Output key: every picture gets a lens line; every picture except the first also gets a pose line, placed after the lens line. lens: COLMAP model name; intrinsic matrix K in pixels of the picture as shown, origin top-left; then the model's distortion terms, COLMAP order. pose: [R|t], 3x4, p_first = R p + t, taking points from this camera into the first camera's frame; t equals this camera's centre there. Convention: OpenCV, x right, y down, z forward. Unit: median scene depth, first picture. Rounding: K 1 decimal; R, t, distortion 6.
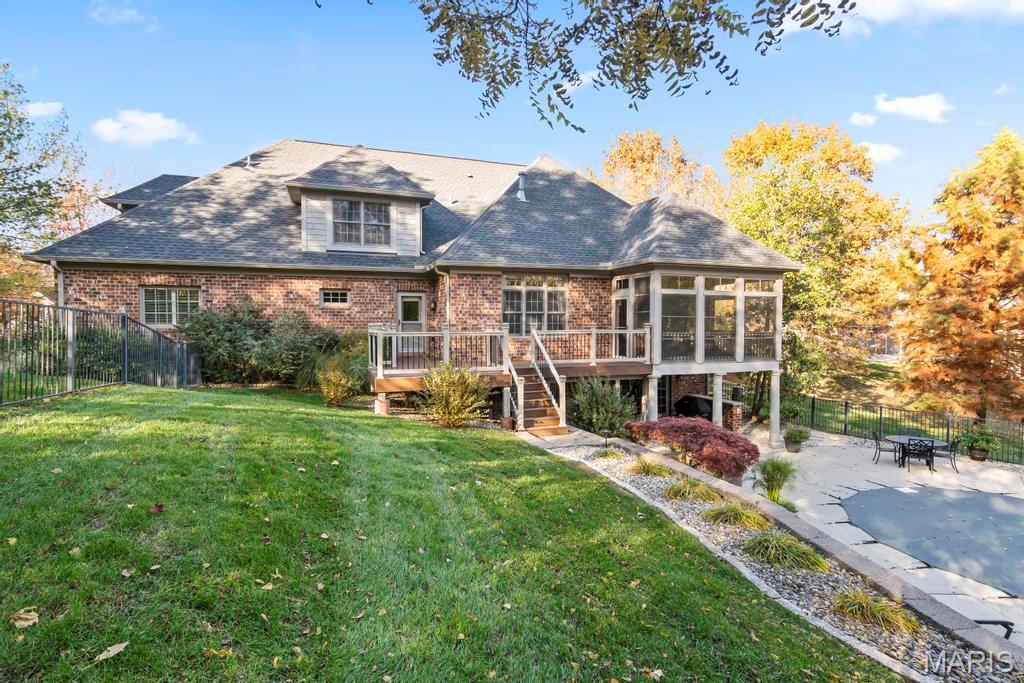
lens RADIAL K [[493.9, 0, 512.0], [0, 493.9, 341.5], [0, 0, 1]] dist [-0.002566, -0.000070]
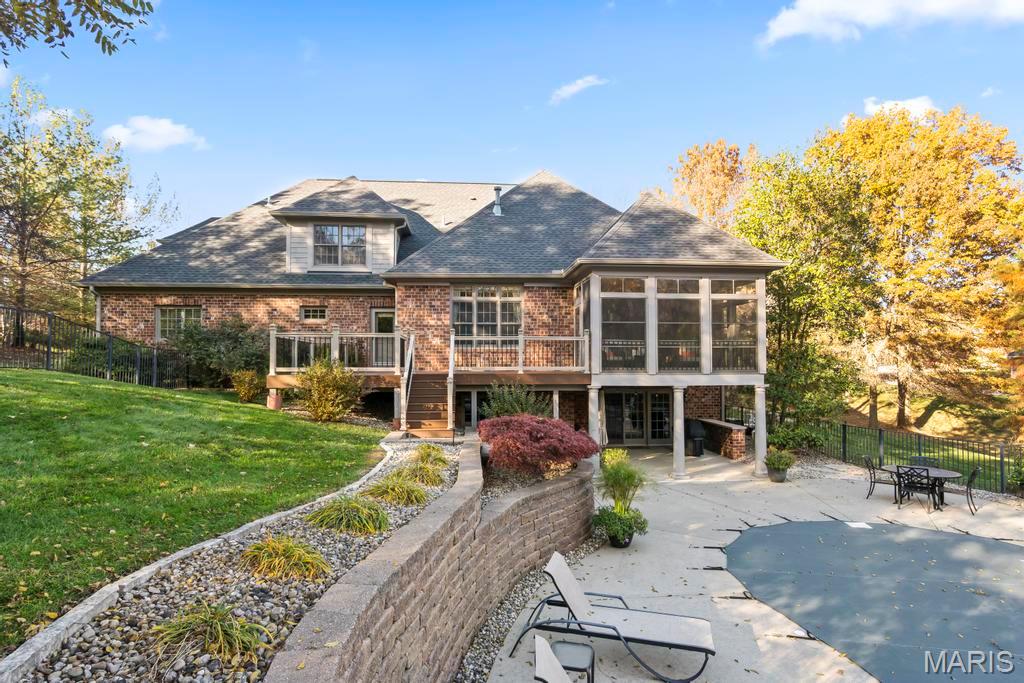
lens RADIAL K [[500.7, 0, 510.3], [0, 500.7, 354.7], [0, 0, 1]] dist [-0.001620, -0.000619]
pose [[0.966567, -0.005745, -0.256349, 0.353372], [-0.007726, 0.998642, -0.051512, 0.055768], [0.256297, 0.051770, 0.965211, 0.050717]]
